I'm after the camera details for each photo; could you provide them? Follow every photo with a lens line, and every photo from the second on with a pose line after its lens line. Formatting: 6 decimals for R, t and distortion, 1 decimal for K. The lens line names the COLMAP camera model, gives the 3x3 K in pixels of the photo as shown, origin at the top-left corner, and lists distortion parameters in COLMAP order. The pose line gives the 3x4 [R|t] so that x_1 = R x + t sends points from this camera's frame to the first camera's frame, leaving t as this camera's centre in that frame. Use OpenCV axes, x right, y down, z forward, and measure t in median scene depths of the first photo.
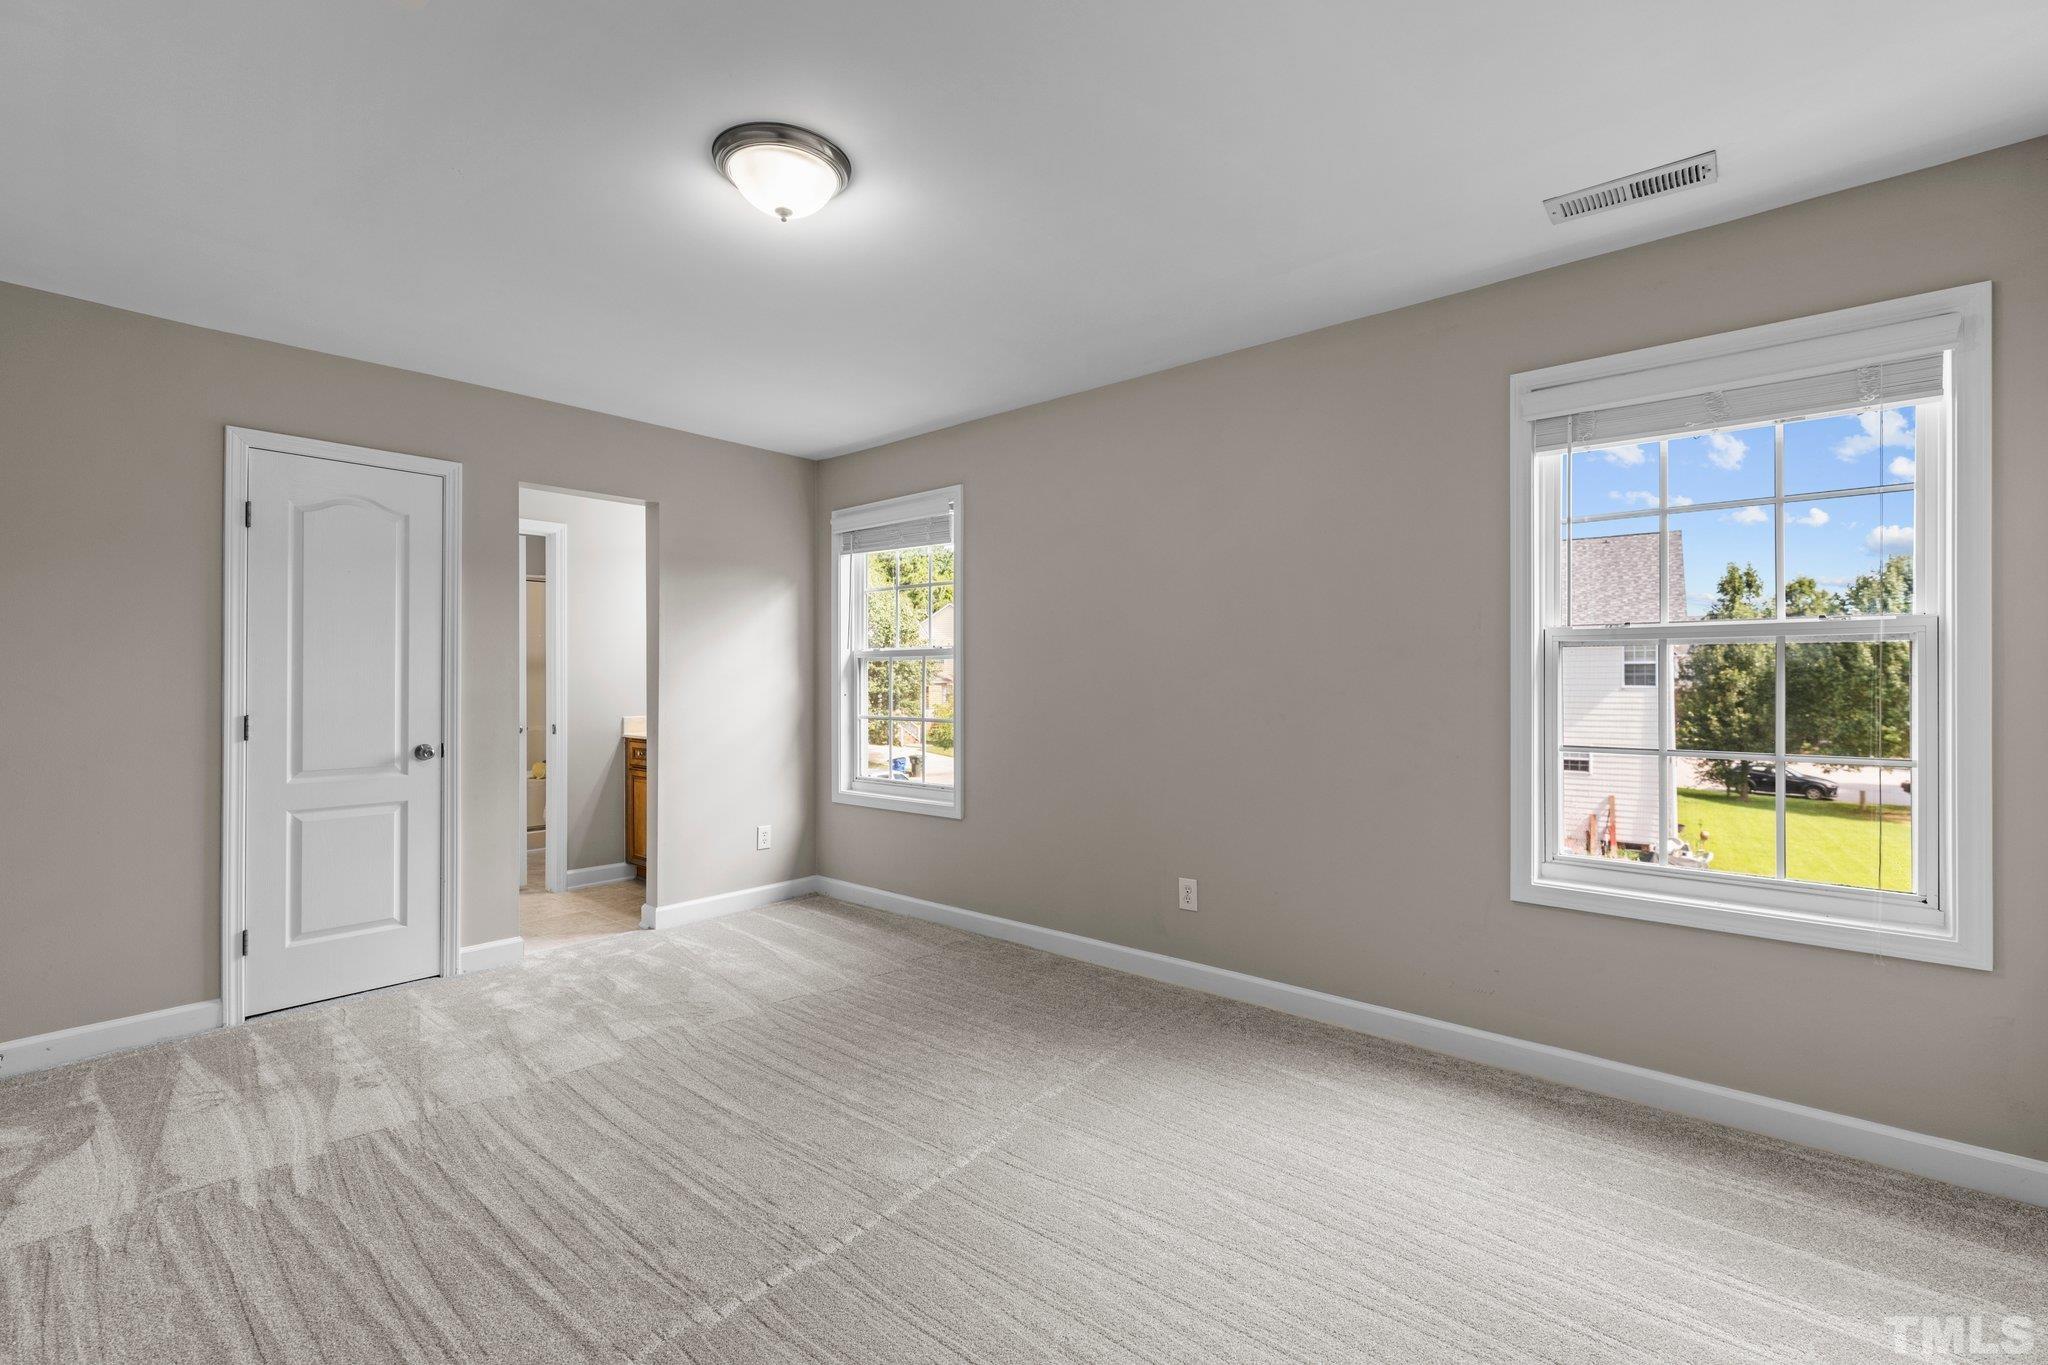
lens RADIAL K [[890.6, 0, 1019.9], [0, 890.6, 670.8], [0, 0, 1]] dist [-0.001276, -0.000115]
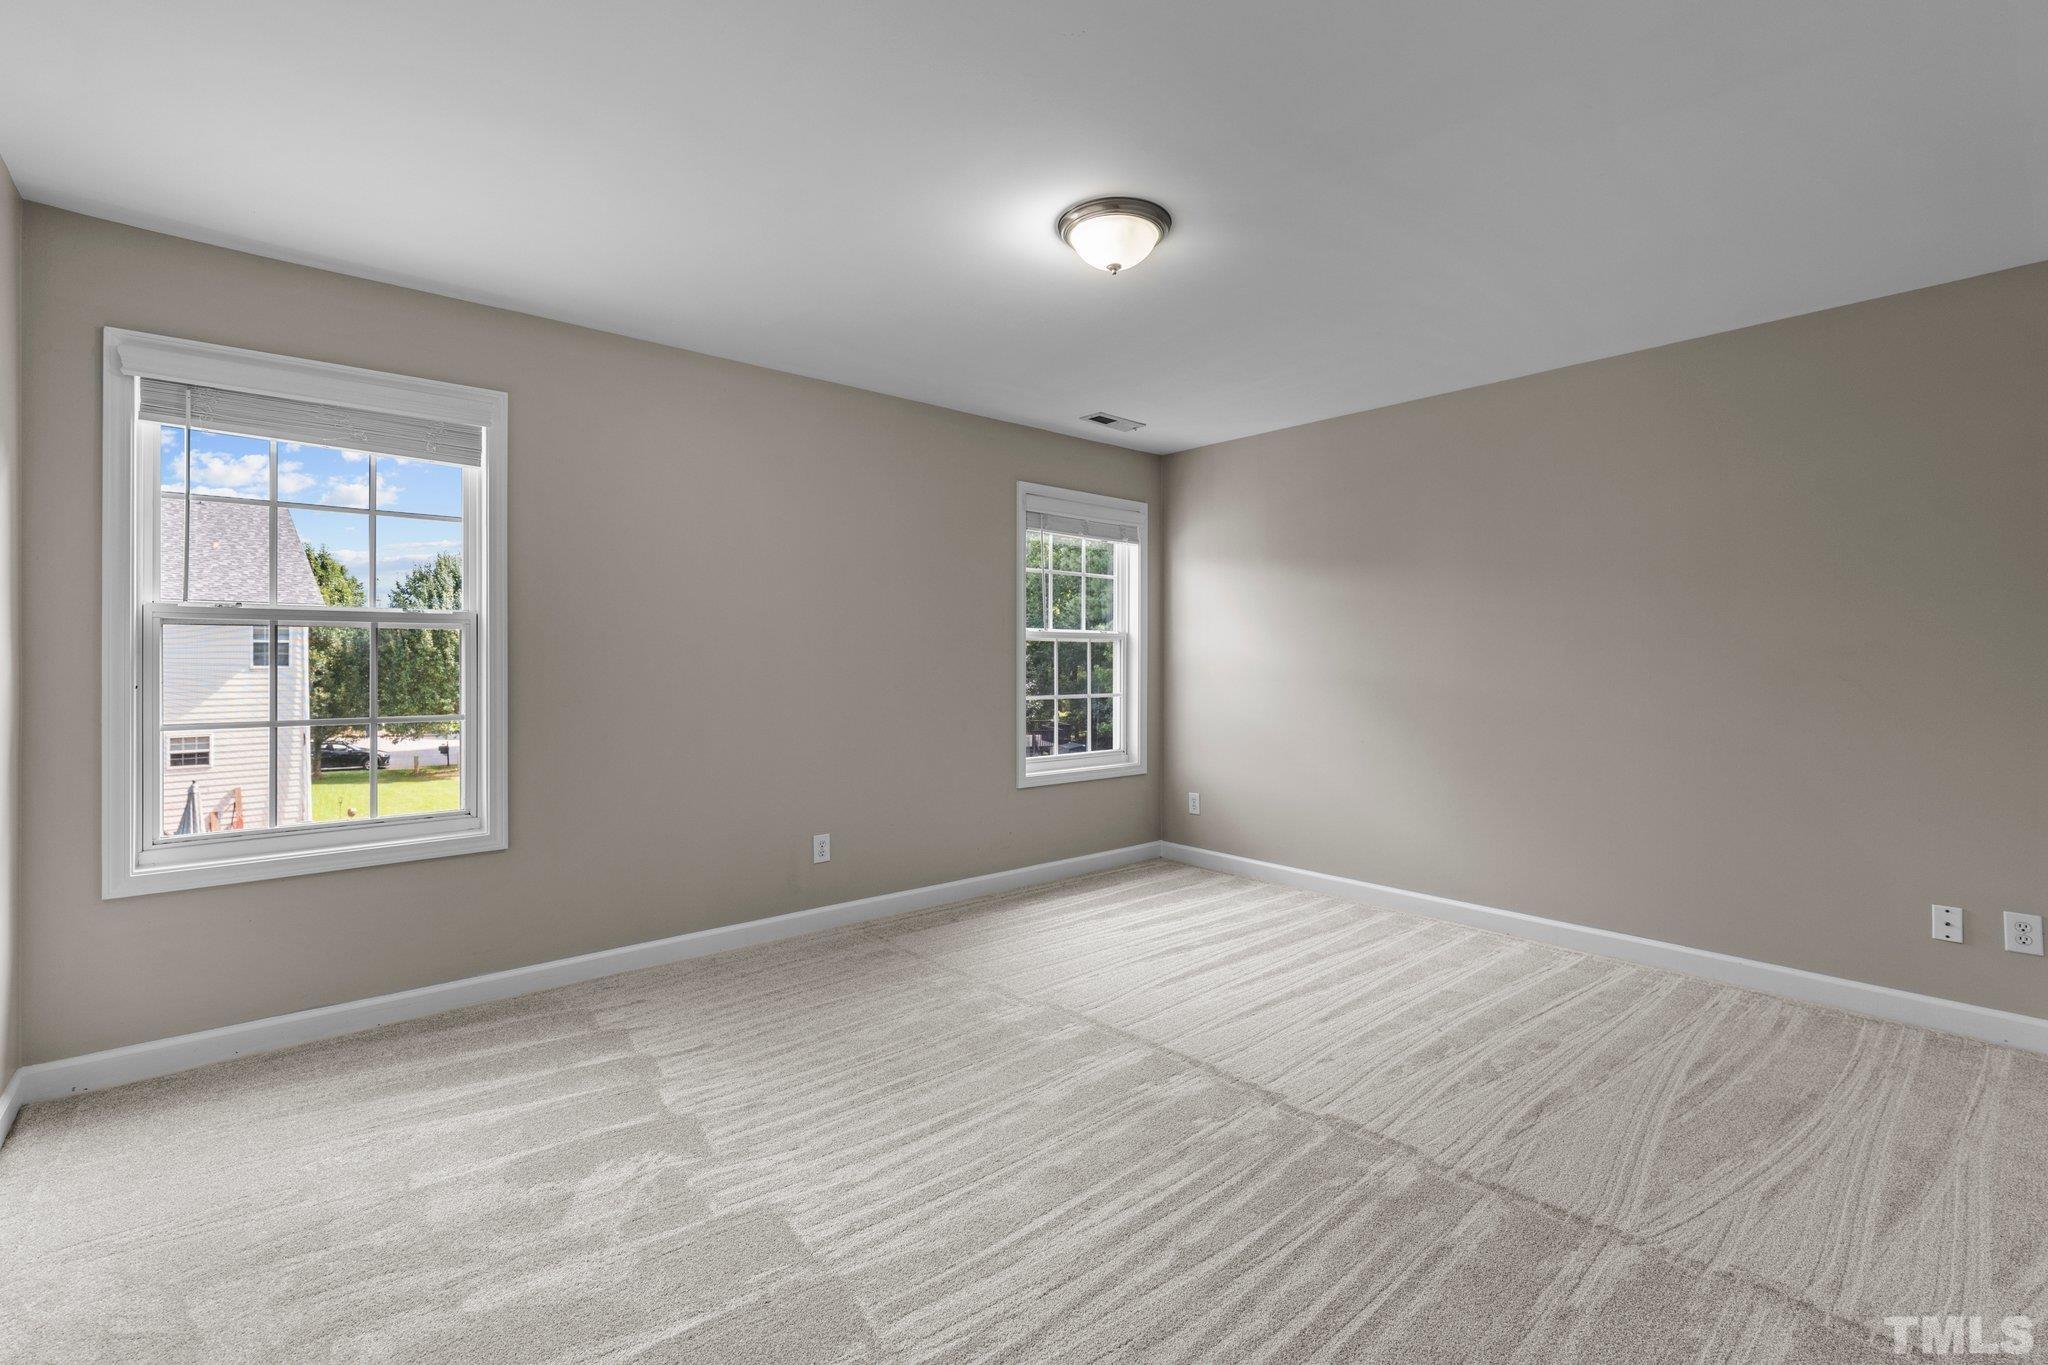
lens RADIAL K [[893.4, 0, 1026.3], [0, 893.4, 654.9], [0, 0, 1]] dist [-0.000132, 0.000030]
pose [[0.147750, 0.005946, 0.989007, -0.108889], [-0.010358, 0.999936, -0.004464, 0.000813], [-0.988971, -0.009585, 0.147802, 0.069744]]
